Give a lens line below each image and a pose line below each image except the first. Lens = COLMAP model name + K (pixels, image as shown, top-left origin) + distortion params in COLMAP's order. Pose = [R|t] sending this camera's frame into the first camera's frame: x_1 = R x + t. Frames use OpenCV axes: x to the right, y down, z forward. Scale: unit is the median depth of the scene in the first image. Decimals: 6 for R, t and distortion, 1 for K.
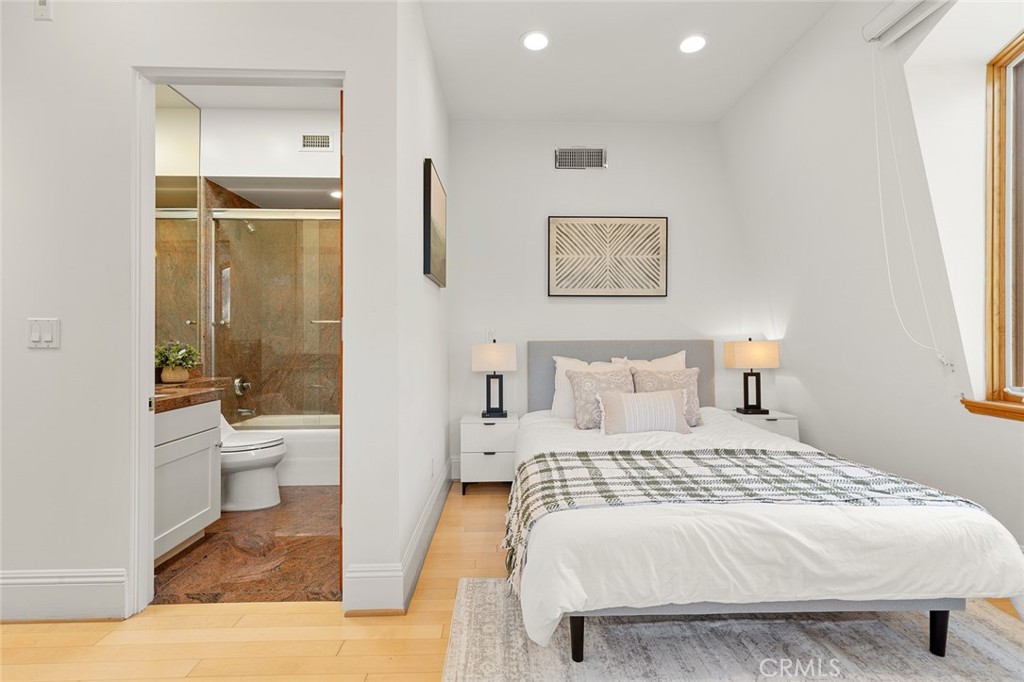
lens RADIAL K [[459.0, 0, 511.1], [0, 459.0, 335.0], [0, 0, 1]] dist [0.006771, -0.002099]
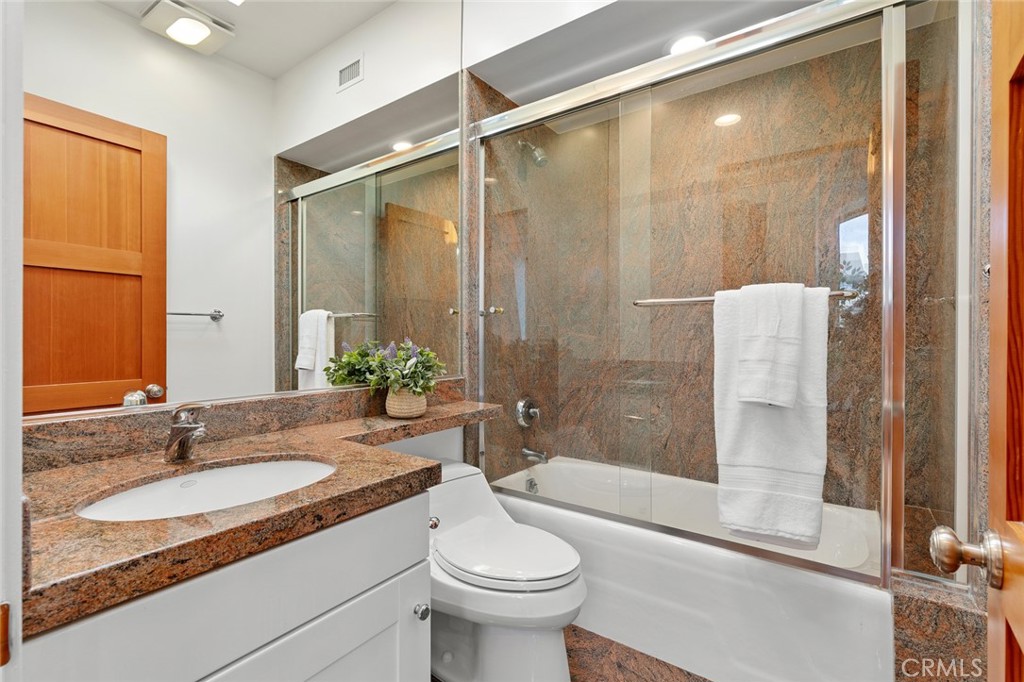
lens RADIAL K [[459.0, 0, 513.3], [0, 459.0, 340.9], [0, 0, 1]] dist [0.006771, -0.002099]
pose [[0.798839, 0.008443, -0.601486, -0.246779], [0.001969, 0.999859, 0.016650, 0.002763], [0.601542, -0.014485, 0.798710, 0.536977]]
